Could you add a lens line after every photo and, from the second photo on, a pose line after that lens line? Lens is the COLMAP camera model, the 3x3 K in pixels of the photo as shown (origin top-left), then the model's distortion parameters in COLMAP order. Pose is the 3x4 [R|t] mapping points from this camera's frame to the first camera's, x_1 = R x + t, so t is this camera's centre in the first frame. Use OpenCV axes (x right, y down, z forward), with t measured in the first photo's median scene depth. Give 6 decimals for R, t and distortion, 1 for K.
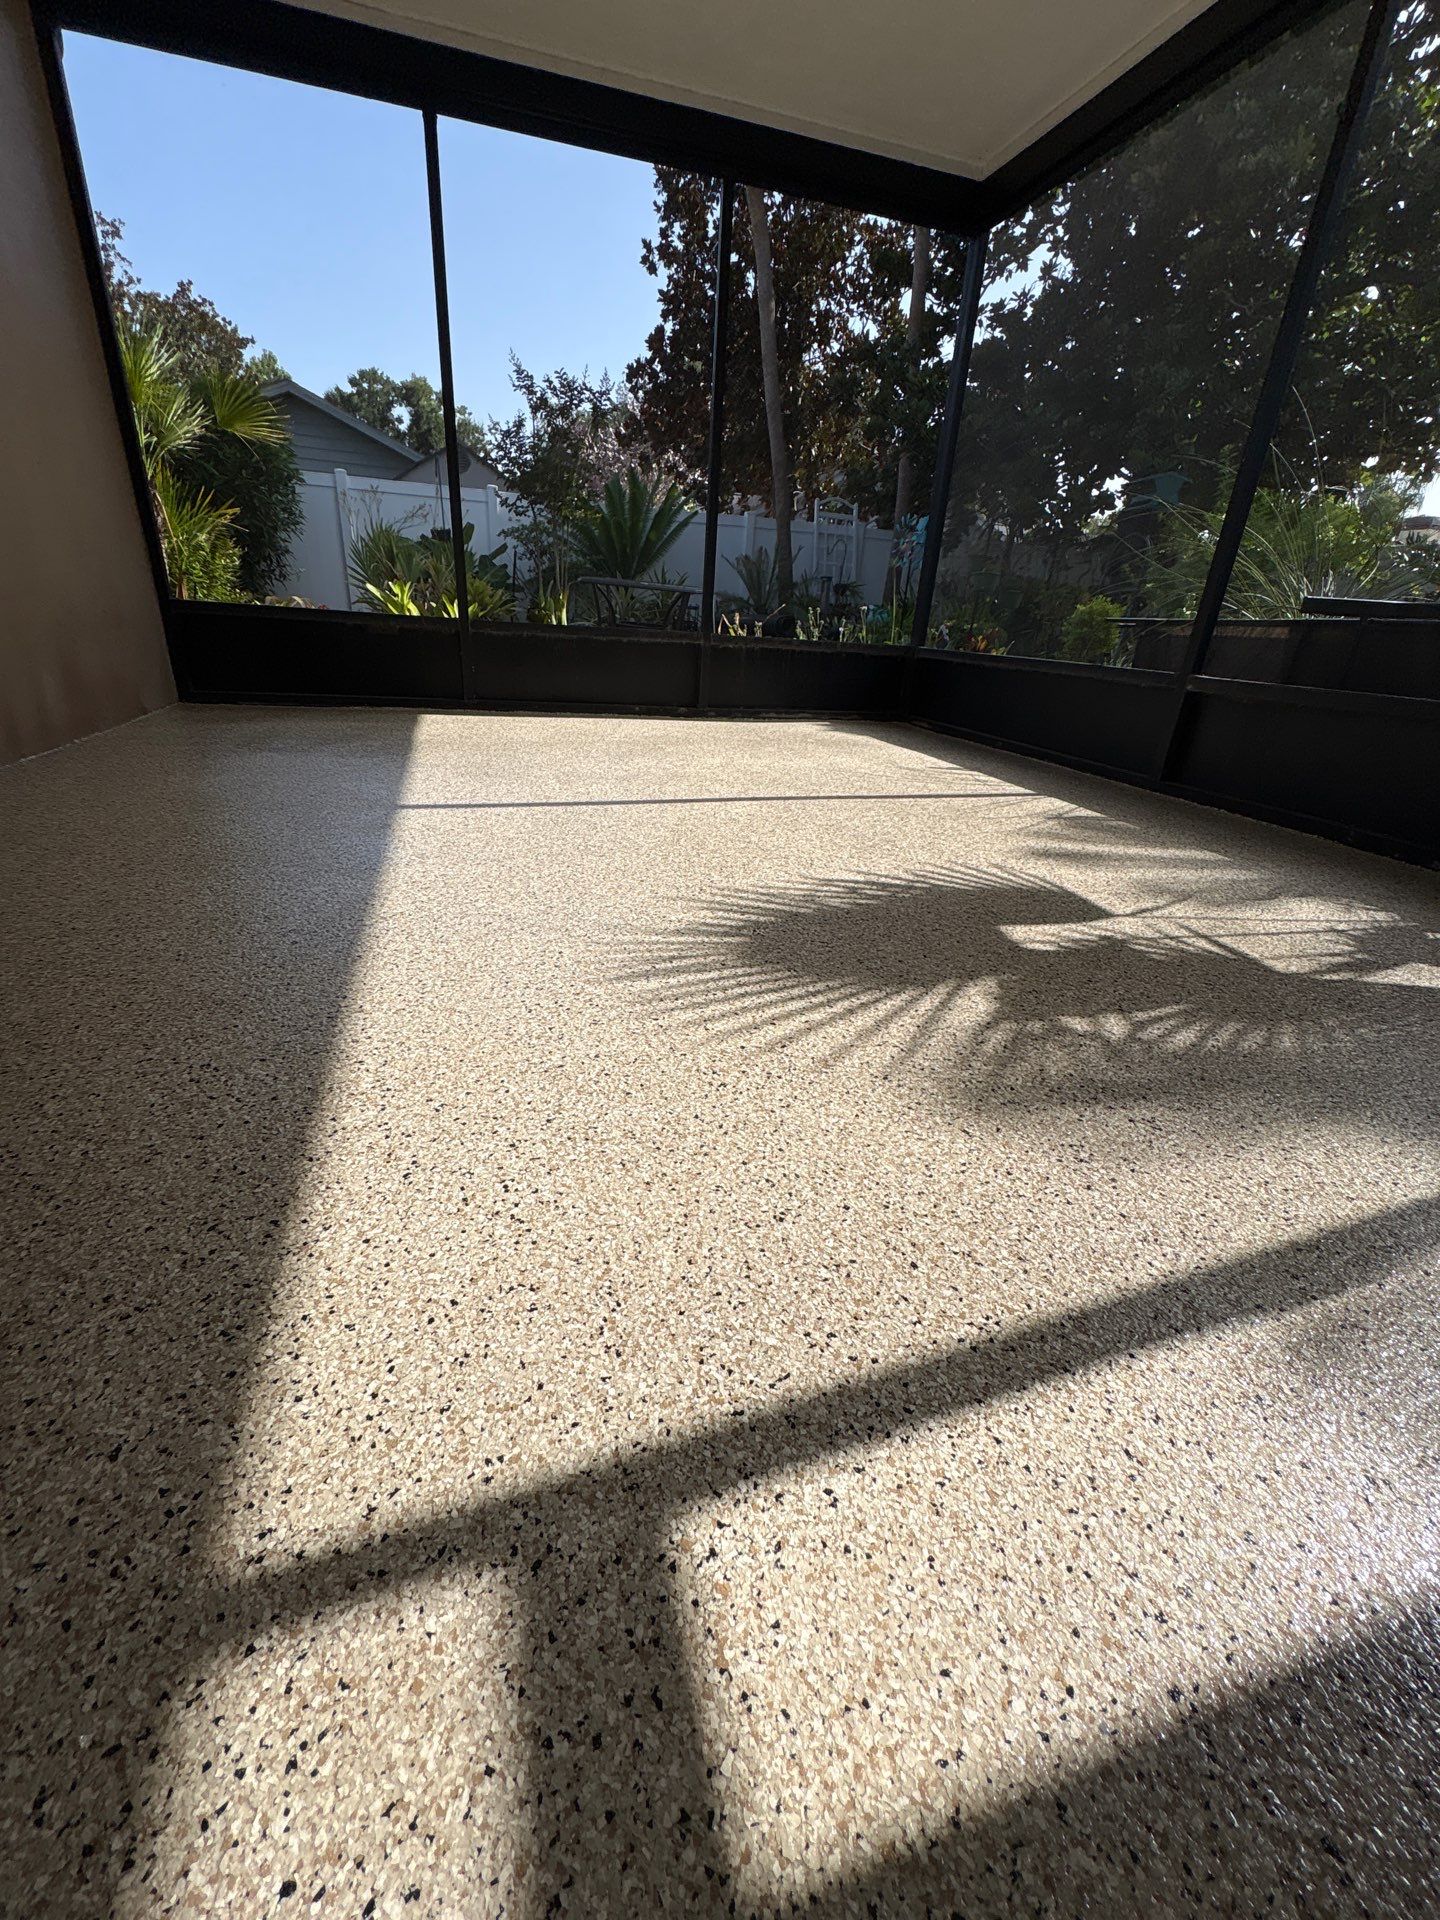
lens RADIAL K [[766.2, 0, 719.6], [0, 766.2, 965.3], [0, 0, 1]] dist [0.002458, 0.000048]
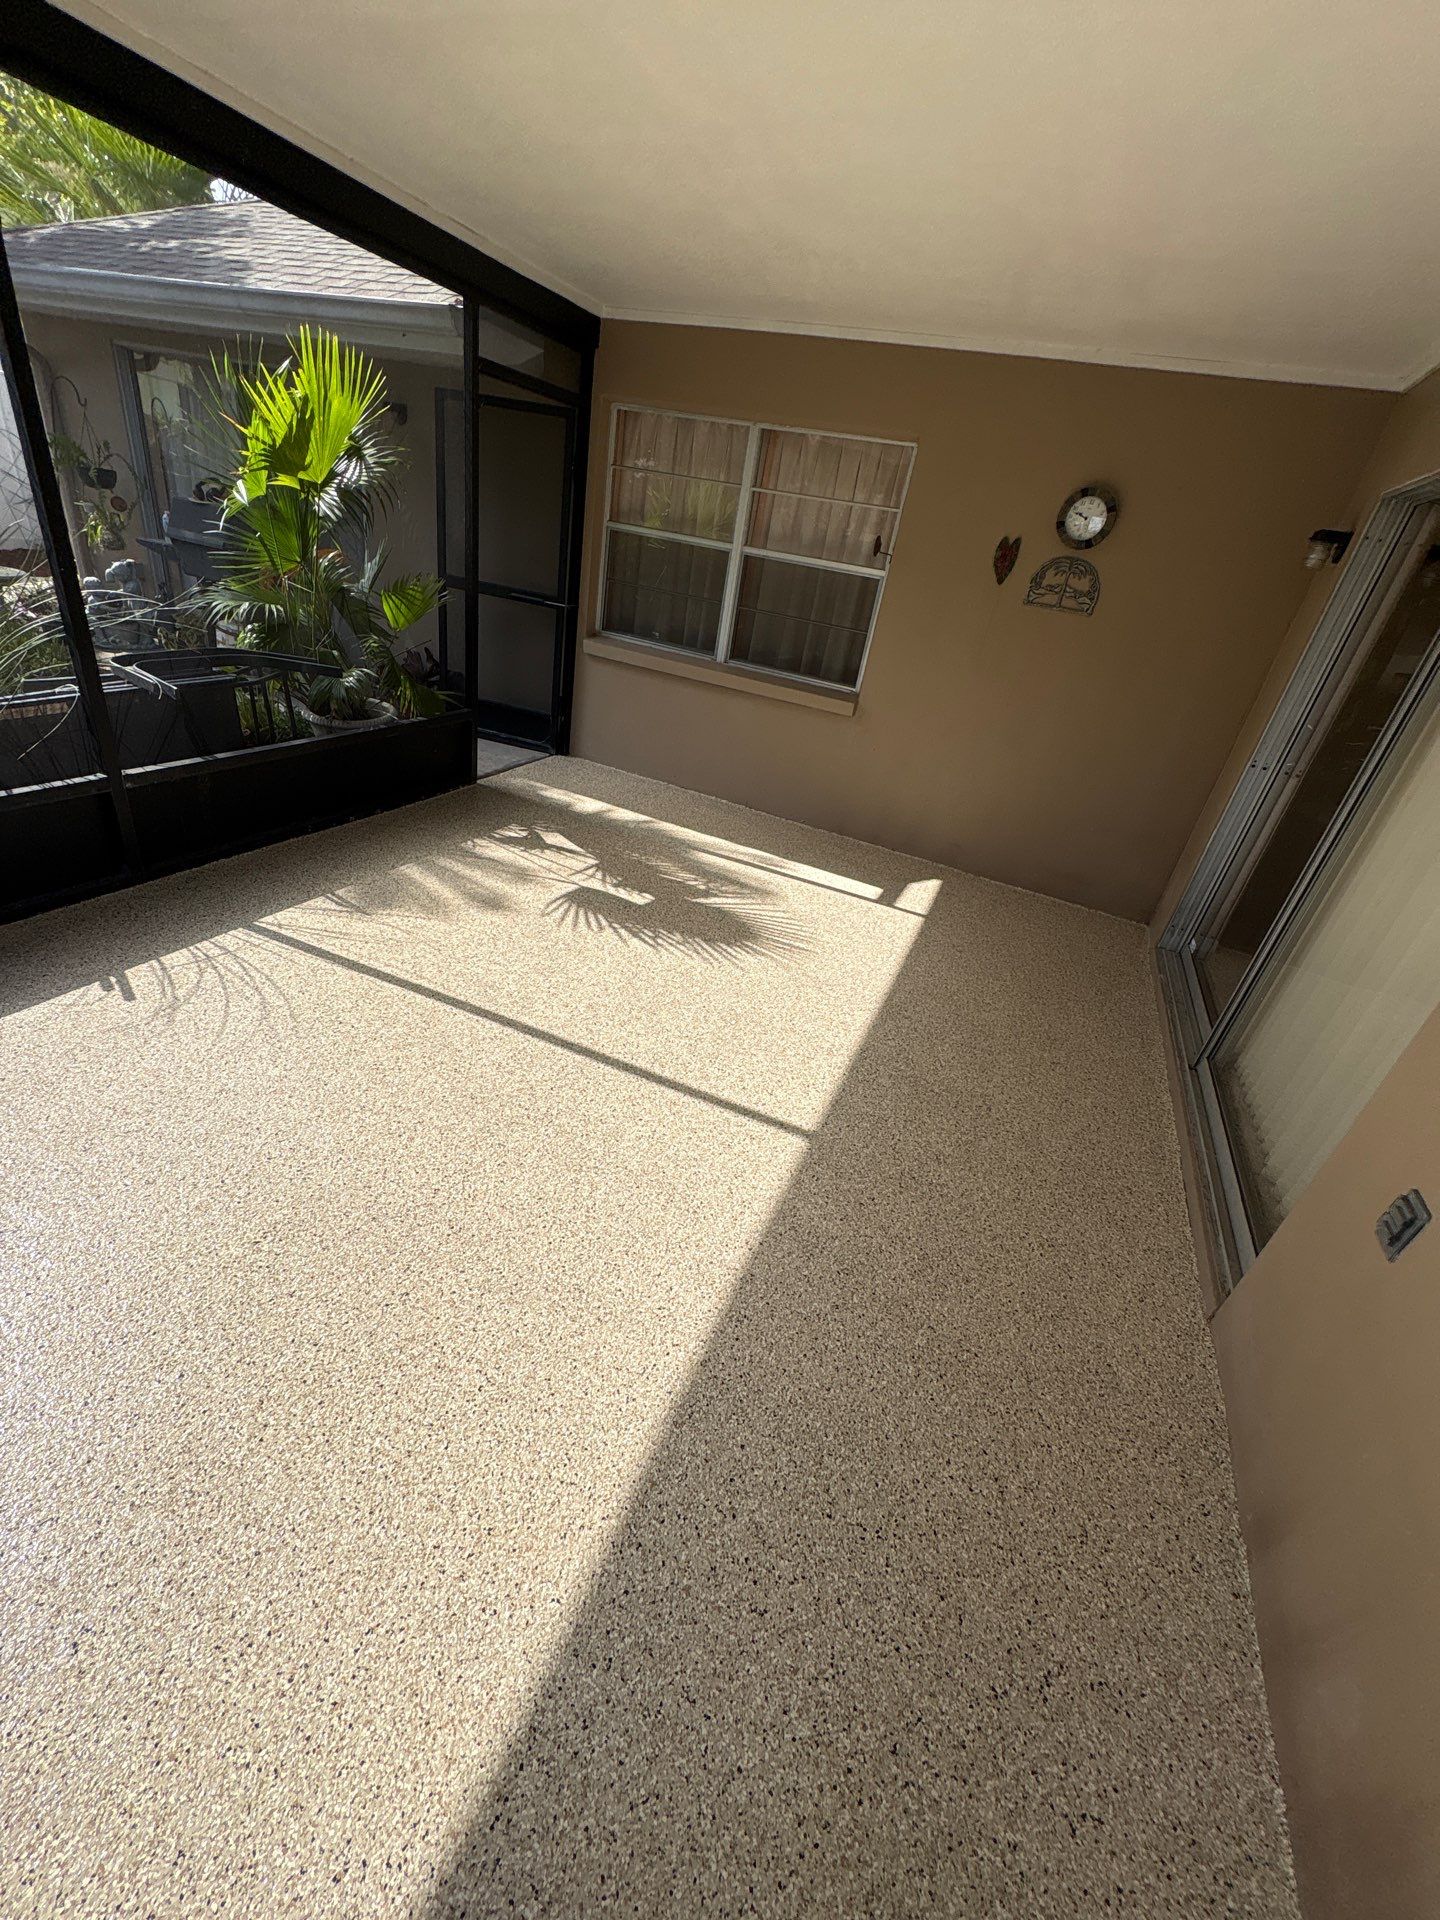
lens RADIAL K [[766.2, 0, 716.6], [0, 766.2, 959.6], [0, 0, 1]] dist [0.002458, 0.000048]
pose [[-0.730077, -0.468955, 0.497060, -1.322694], [0.098066, 0.647945, 0.755348, -2.146174], [-0.676292, 0.600207, -0.427061, 2.499163]]
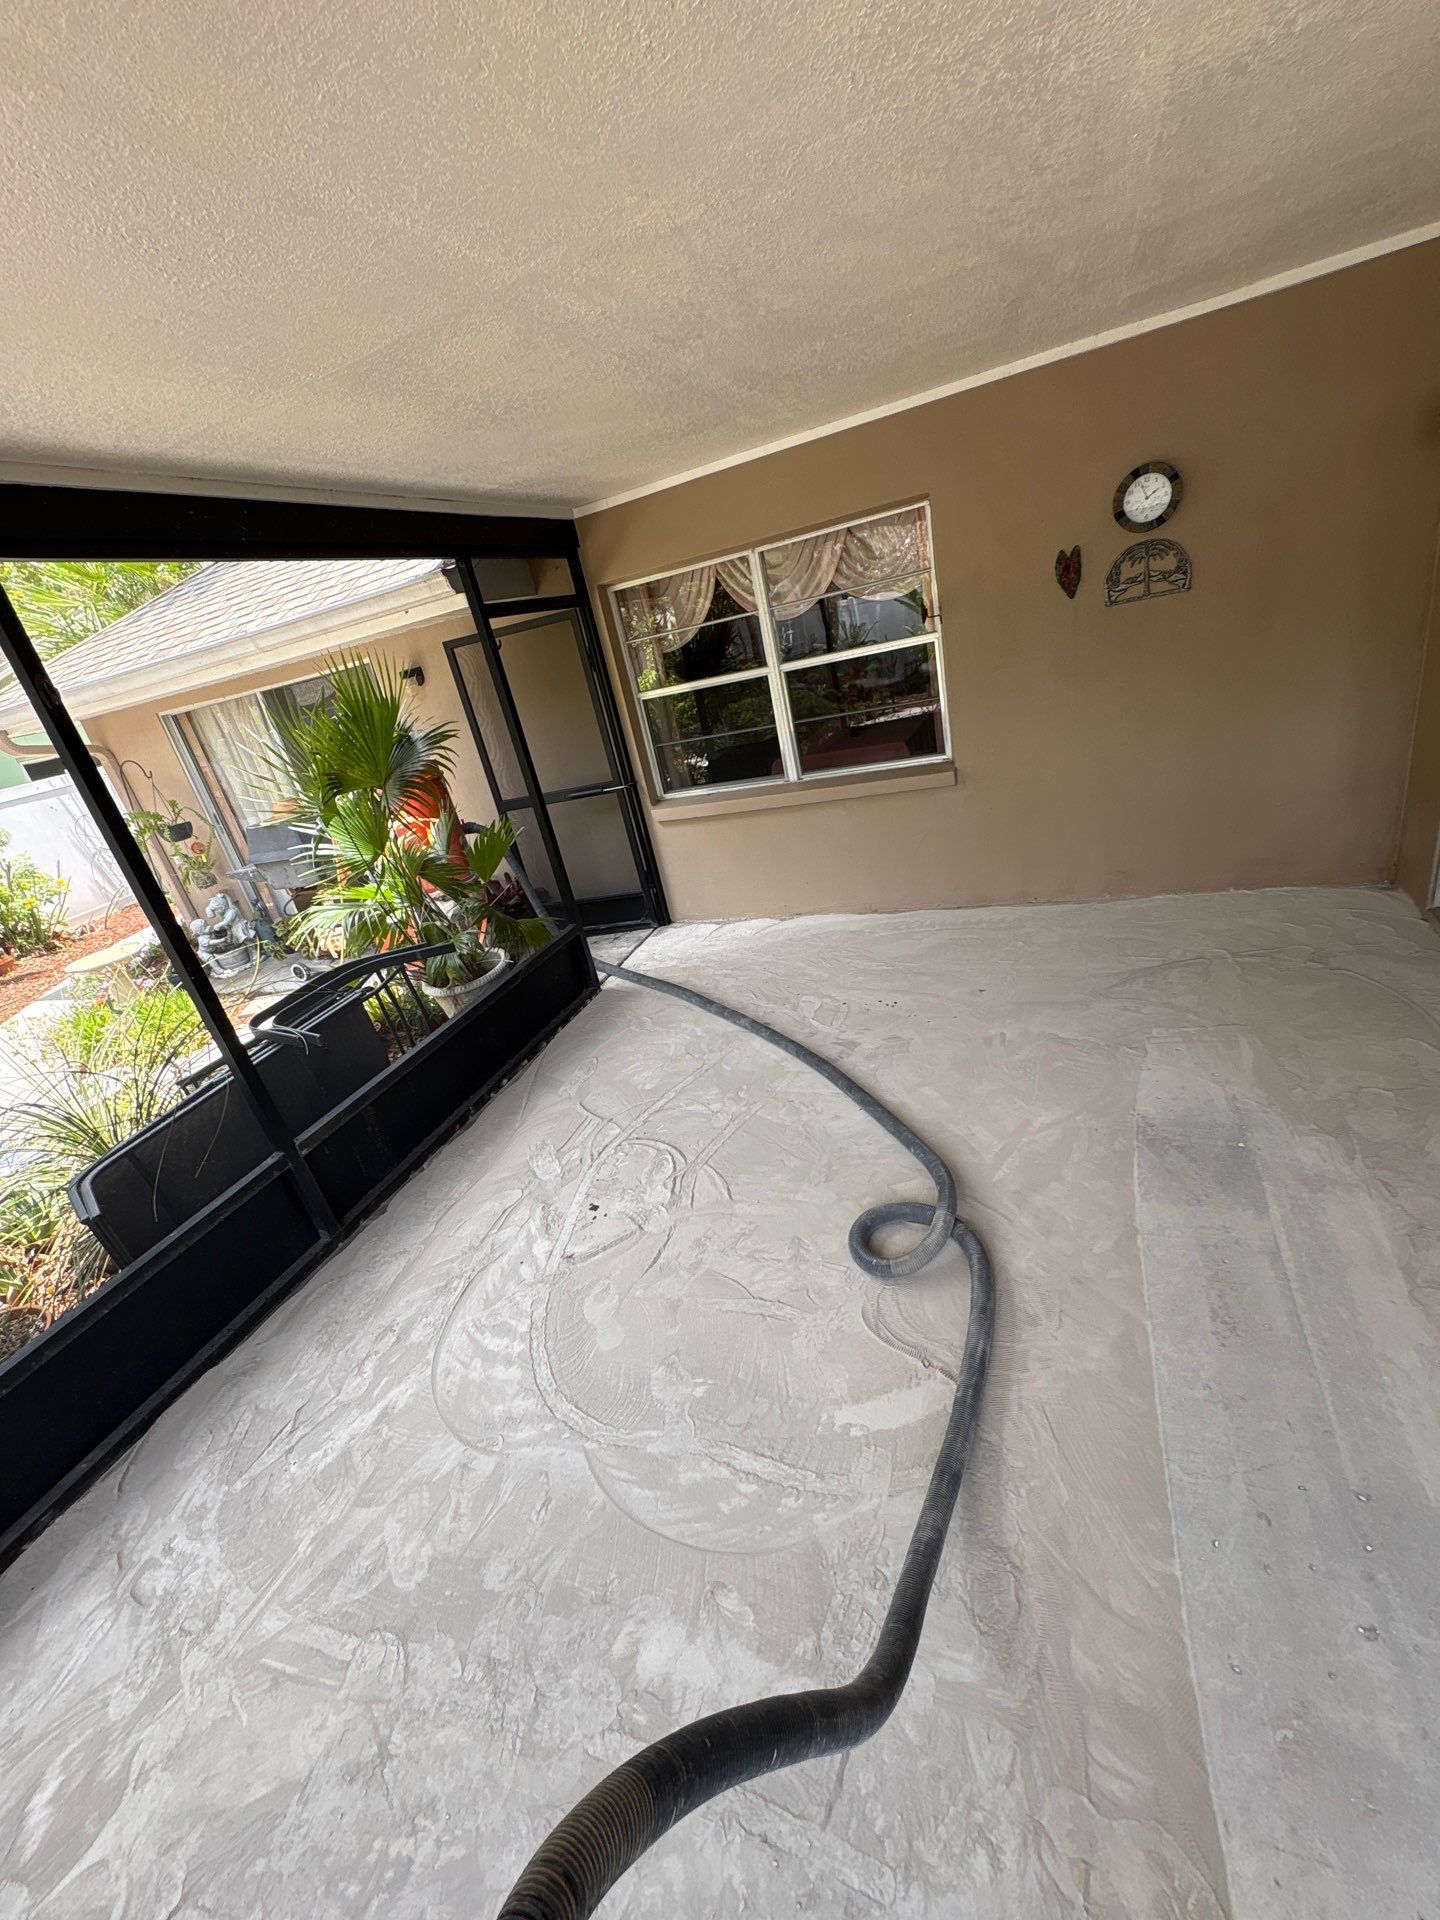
lens RADIAL K [[766.2, 0, 718.5], [0, 766.2, 959.8], [0, 0, 1]] dist [0.002458, 0.000048]
pose [[-0.773415, -0.149812, 0.615943, -0.801676], [0.407204, 0.627261, 0.663874, -2.247516], [-0.485814, 0.764264, -0.424128, 2.319026]]
